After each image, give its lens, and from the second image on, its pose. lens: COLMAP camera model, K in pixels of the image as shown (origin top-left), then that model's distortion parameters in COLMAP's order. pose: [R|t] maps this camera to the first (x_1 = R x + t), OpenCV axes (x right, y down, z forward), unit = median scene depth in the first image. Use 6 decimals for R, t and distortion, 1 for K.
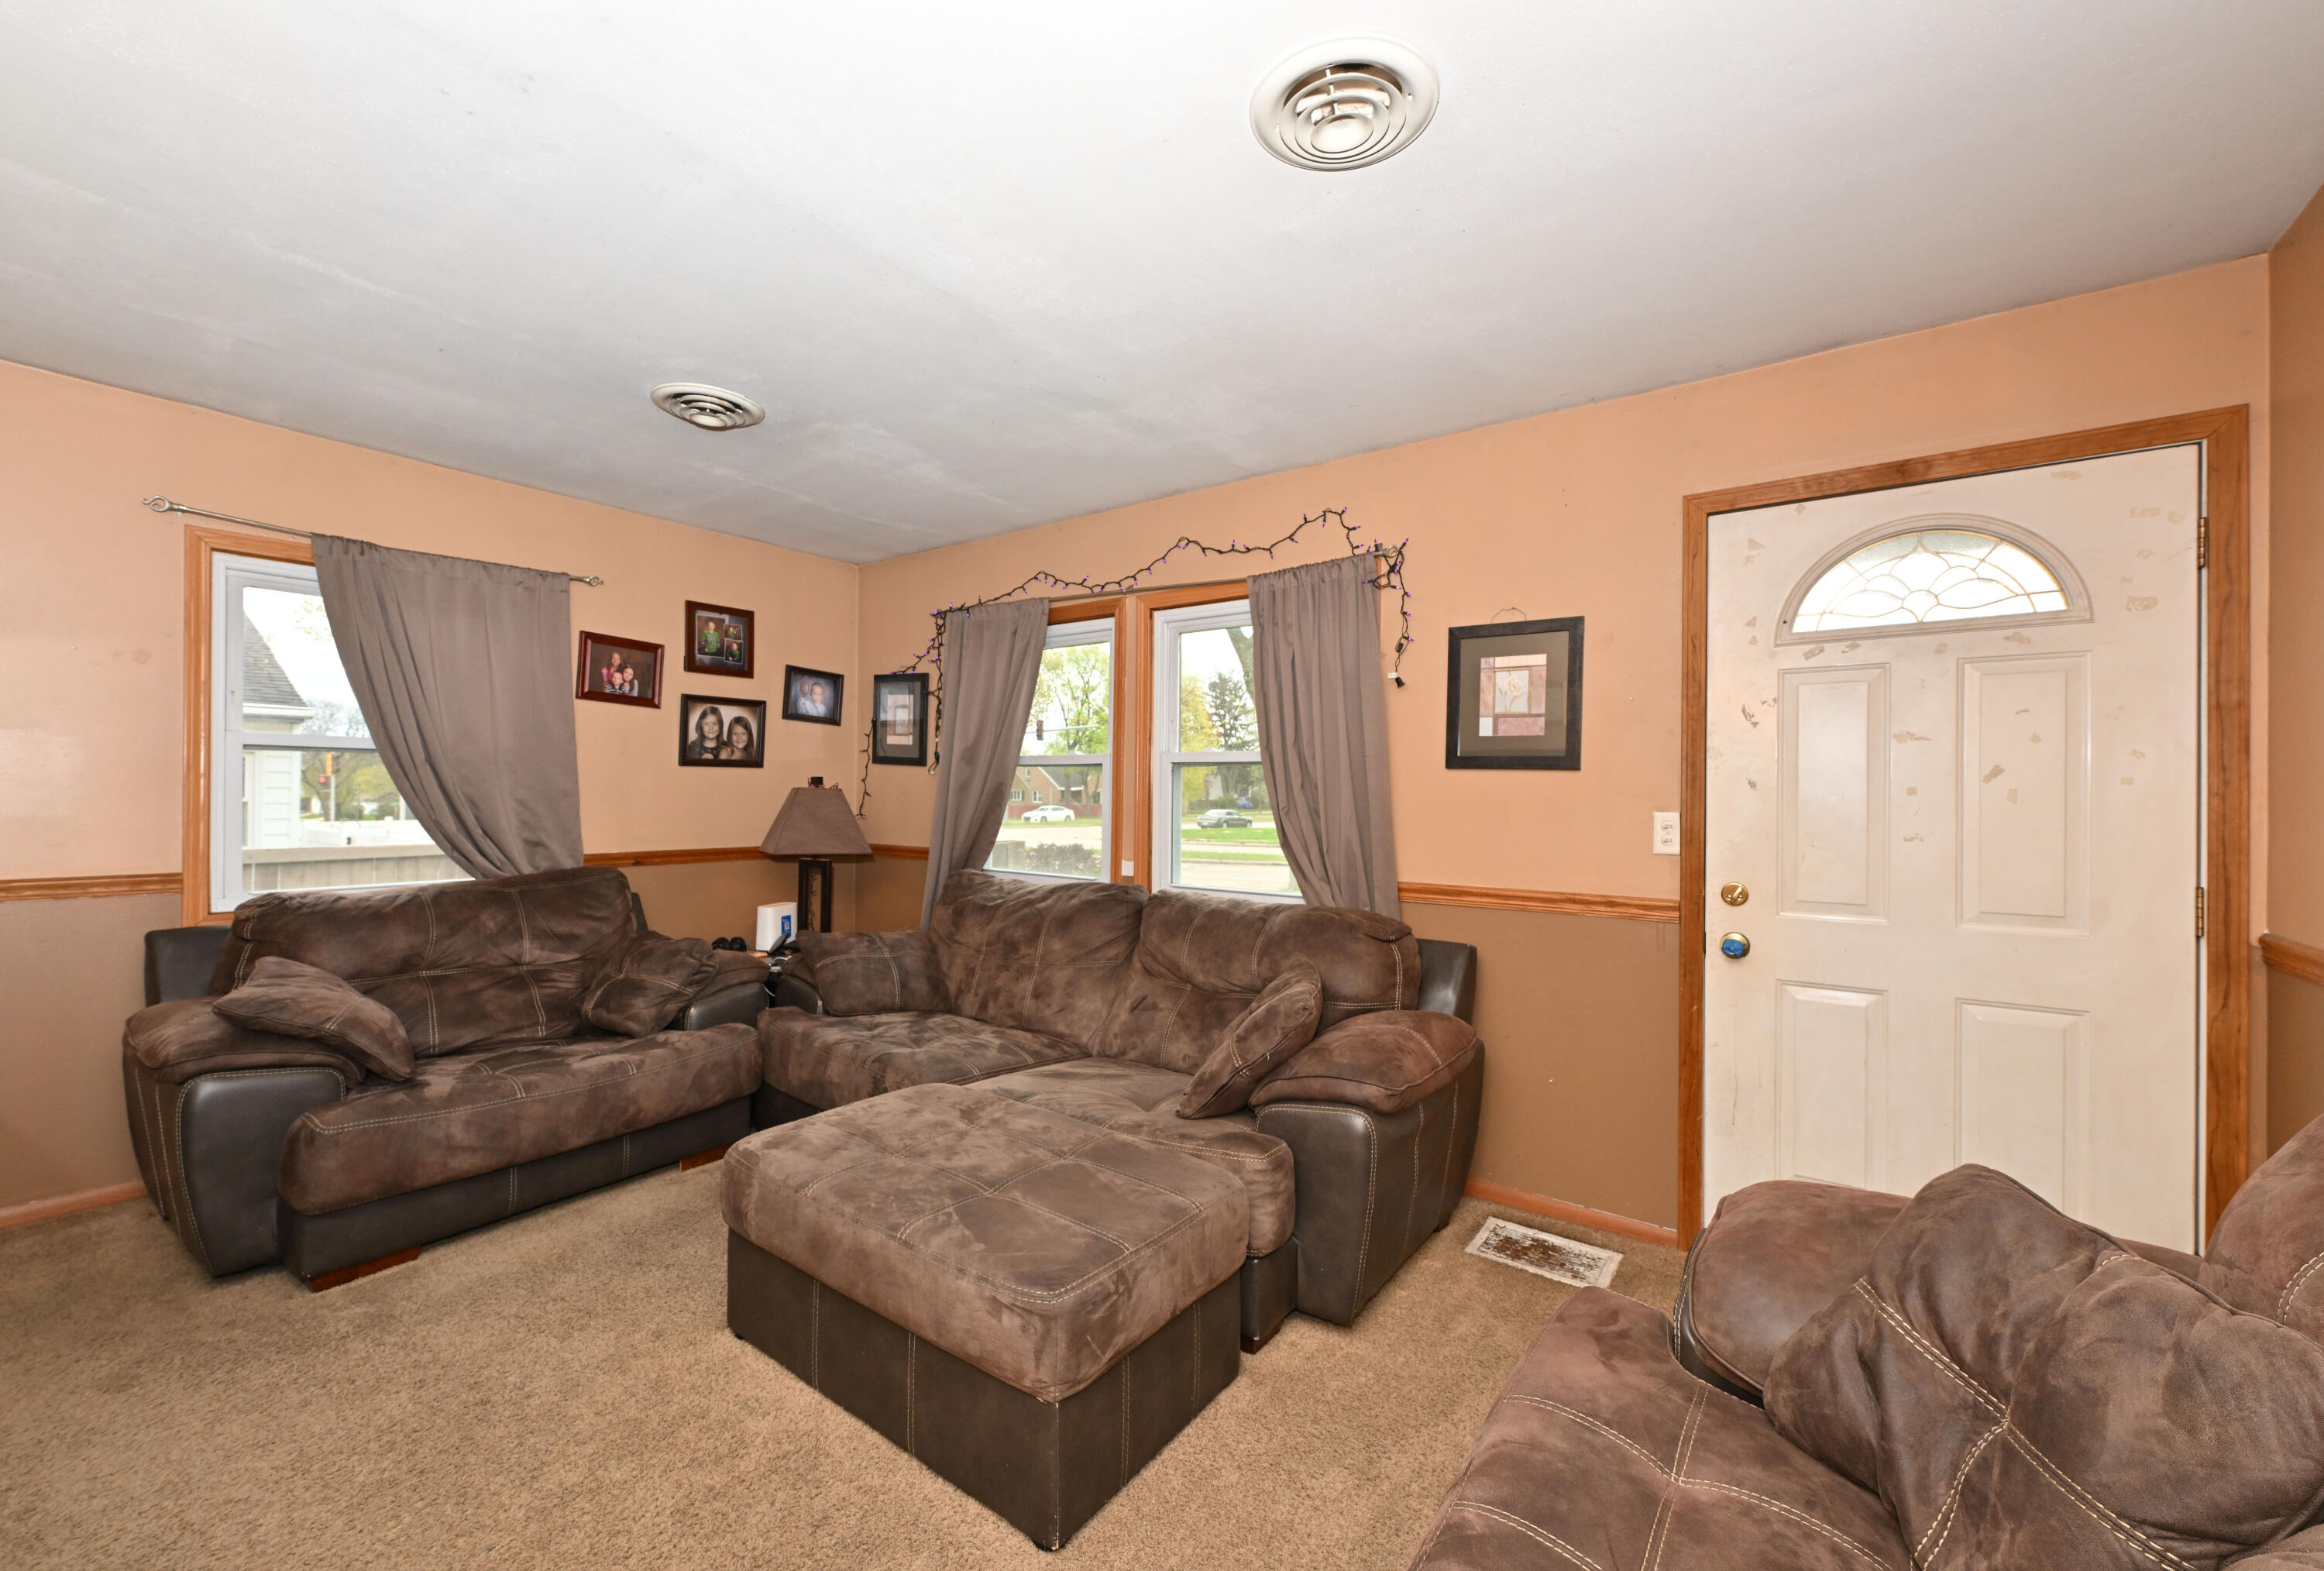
lens RADIAL K [[910.5, 0, 1125.6], [0, 910.5, 783.4], [0, 0, 1]] dist [-0.000771, -0.000139]
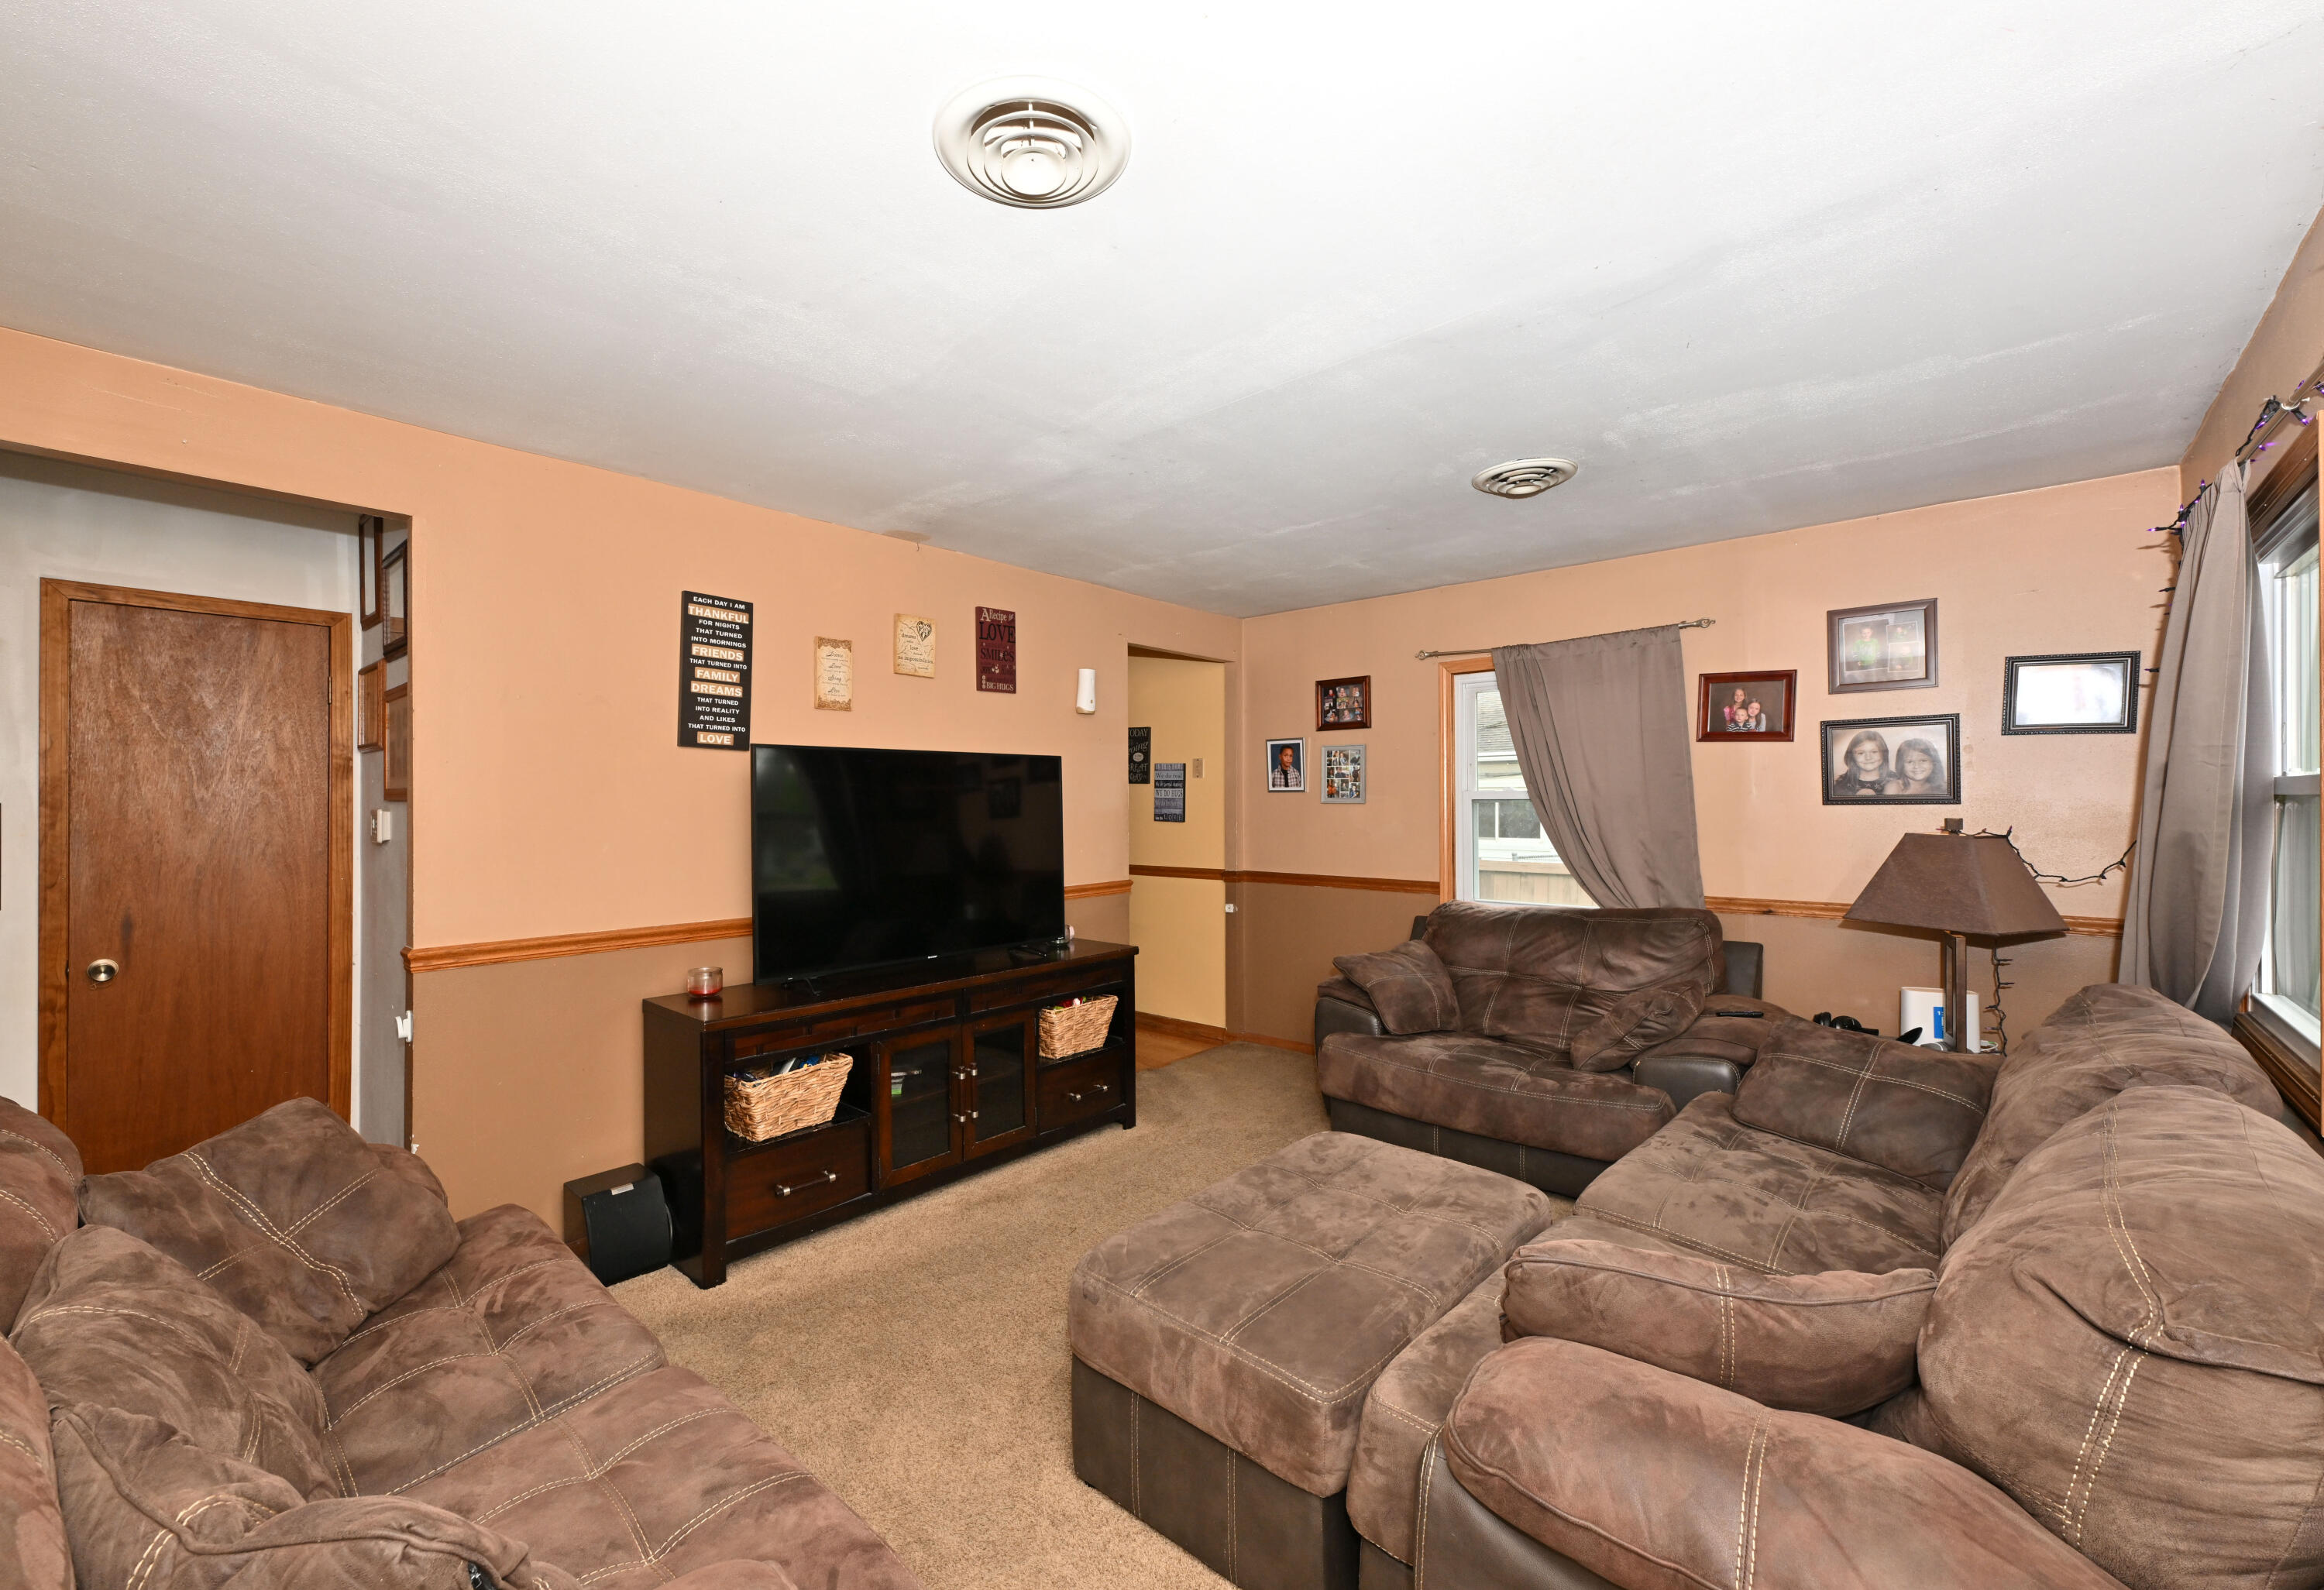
lens RADIAL K [[923.4, 0, 1162.0], [0, 923.4, 795.0], [0, 0, 1]] dist [0.001472, 0.000180]
pose [[-0.059590, -0.019233, -0.998038, 0.476929], [0.012707, 0.999719, -0.020024, -0.021623], [0.998142, -0.013875, -0.059329, 0.484537]]
